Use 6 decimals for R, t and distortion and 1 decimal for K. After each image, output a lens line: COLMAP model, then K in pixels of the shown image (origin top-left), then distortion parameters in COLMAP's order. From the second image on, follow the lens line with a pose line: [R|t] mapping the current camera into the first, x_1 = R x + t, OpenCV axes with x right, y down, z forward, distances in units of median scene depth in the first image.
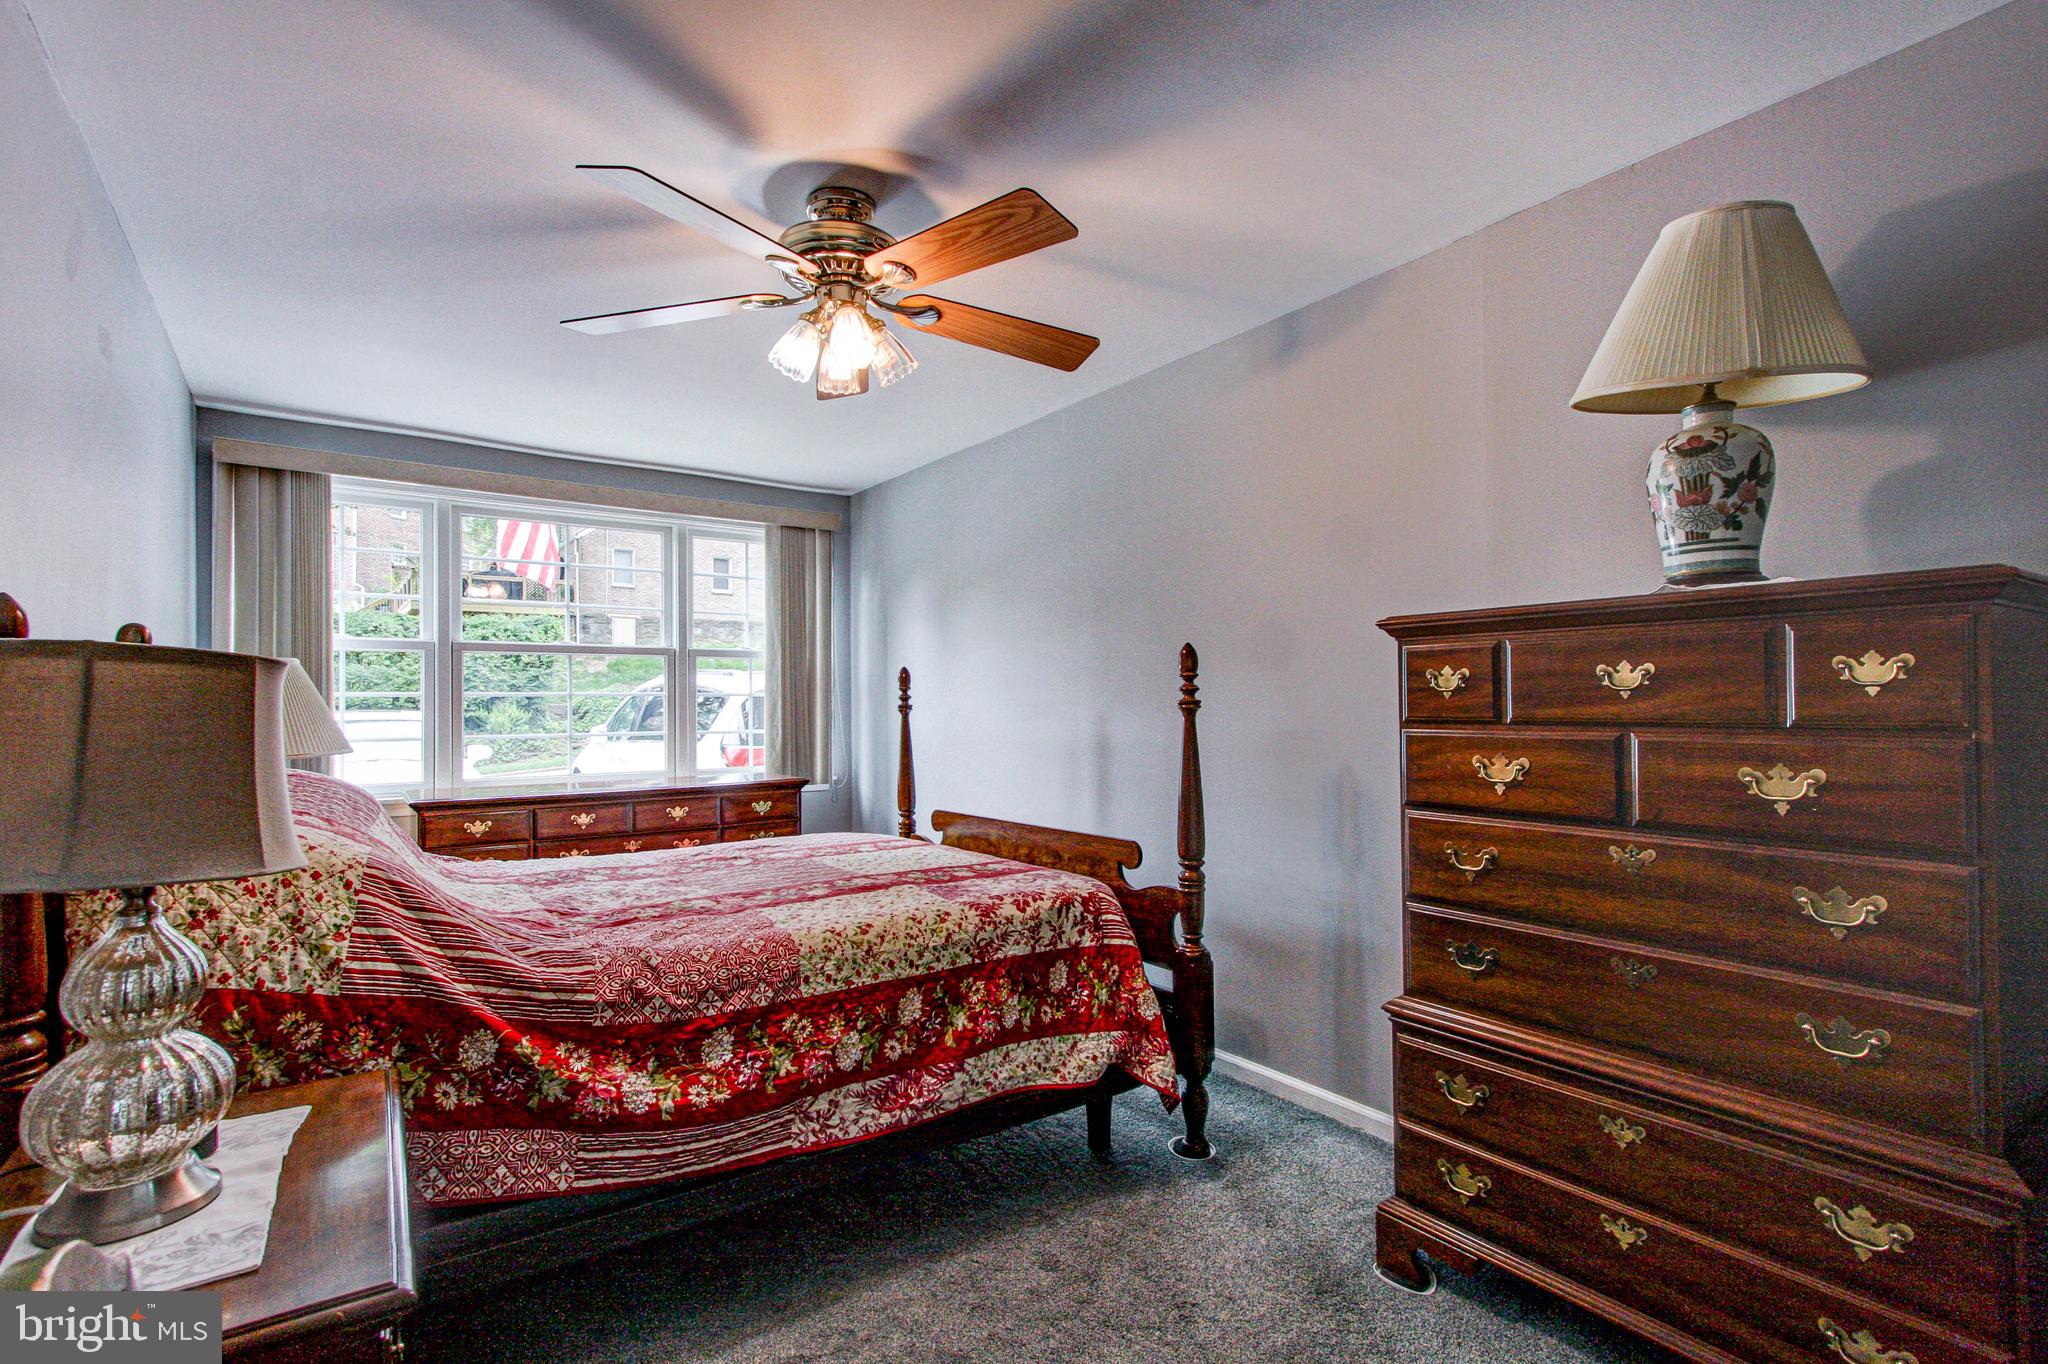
lens RADIAL K [[987.4, 0, 1025.0], [0, 987.4, 694.8], [0, 0, 1]] dist [0.004340, -0.000150]
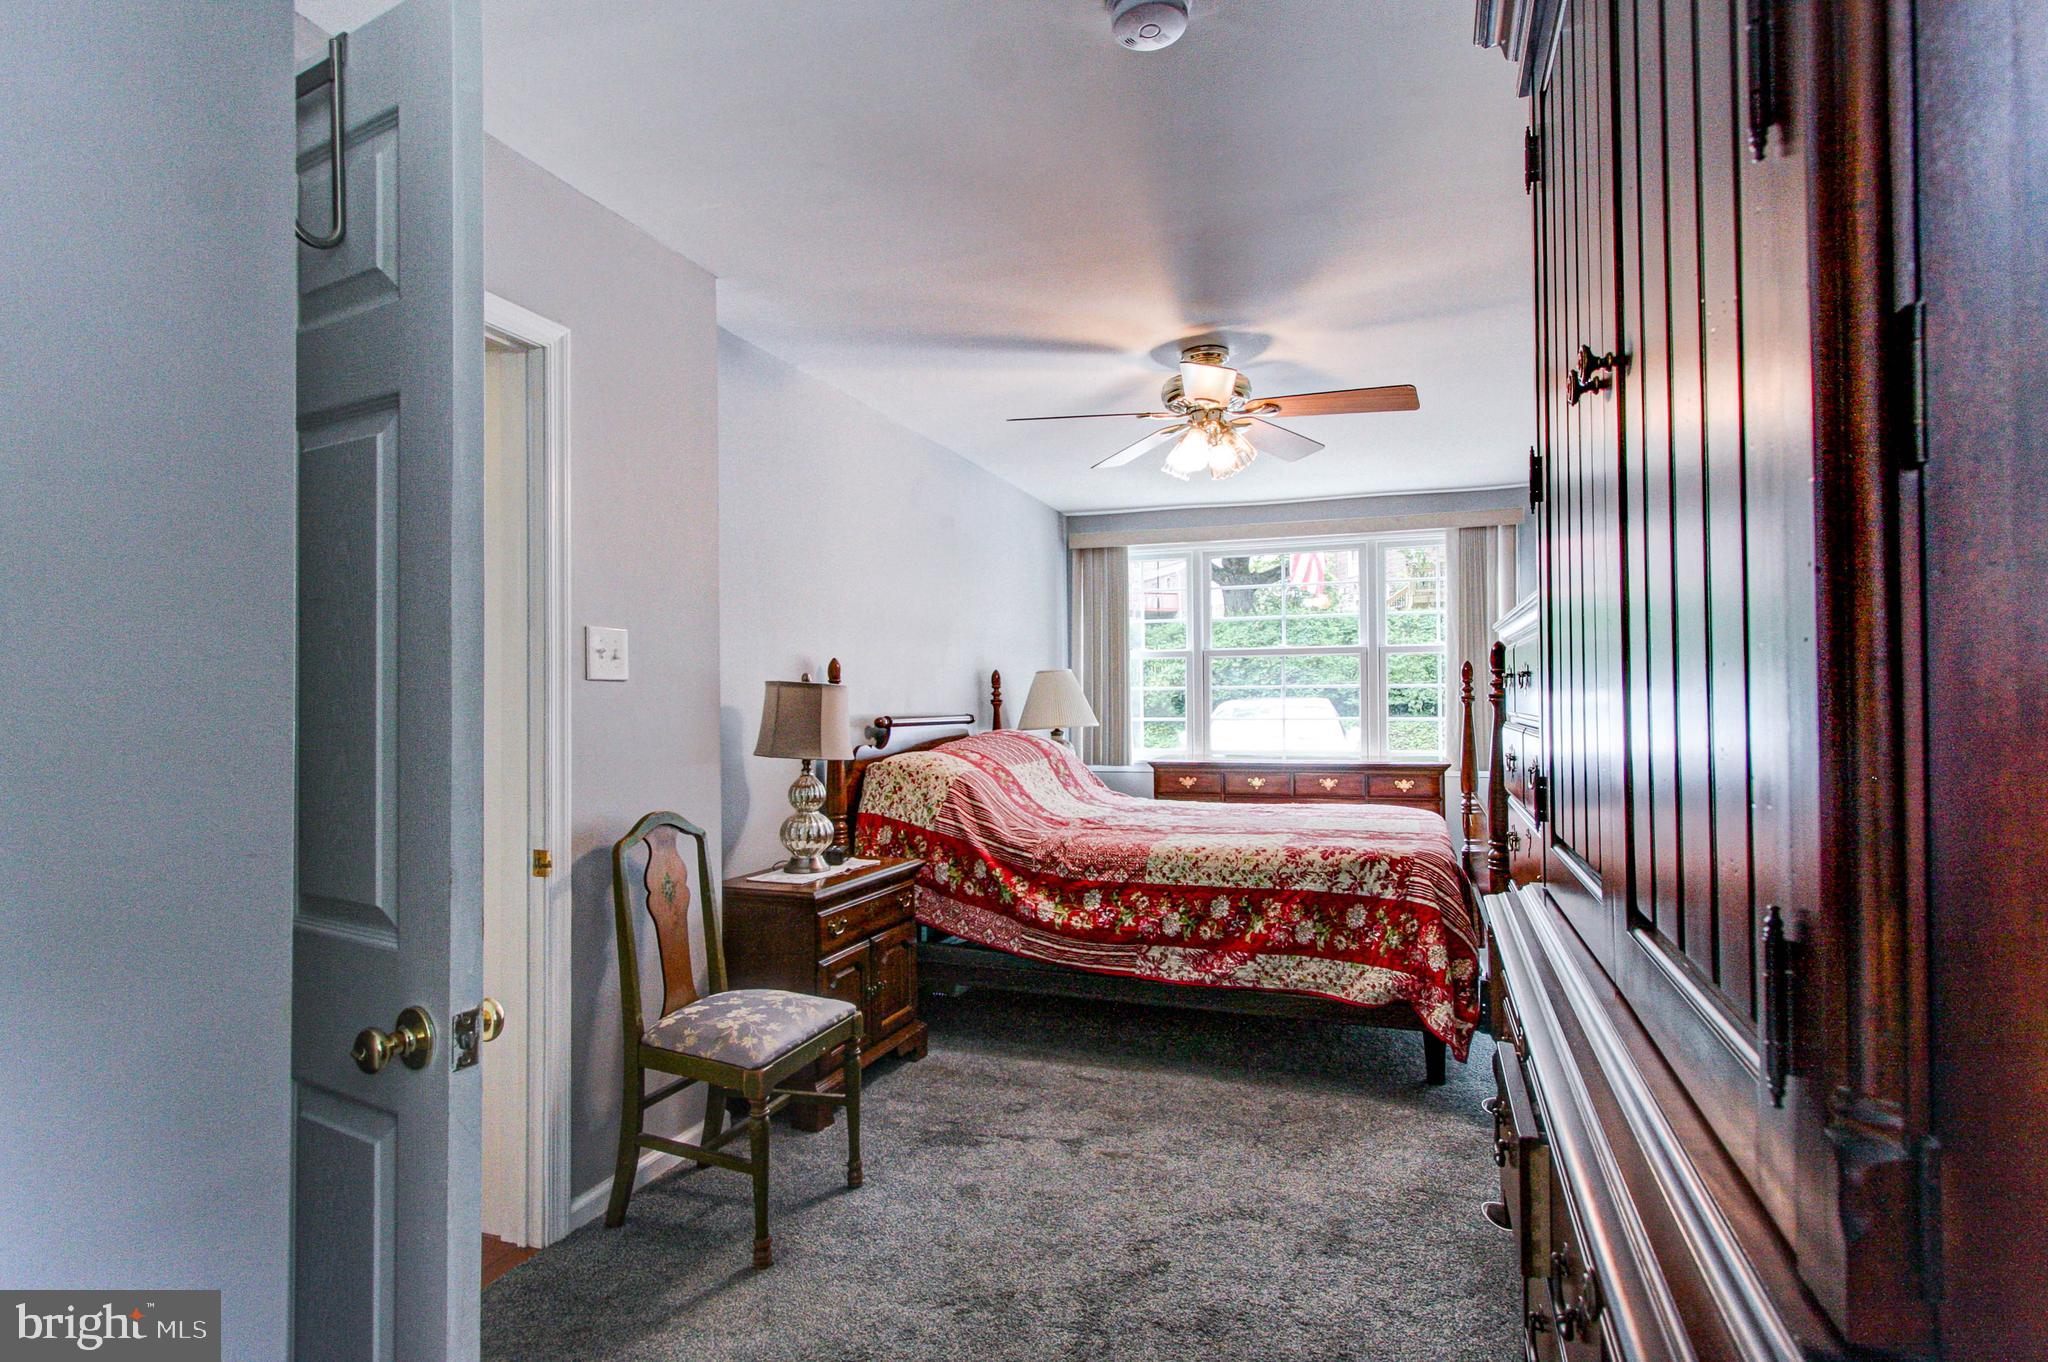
lens RADIAL K [[987.4, 0, 1012.2], [0, 987.4, 682.3], [0, 0, 1]] dist [0.004340, -0.000150]
pose [[0.559759, -0.007732, -0.828620, 0.927068], [0.015994, 0.999871, 0.001474, -0.021414], [0.828501, -0.014078, 0.559810, -0.060062]]
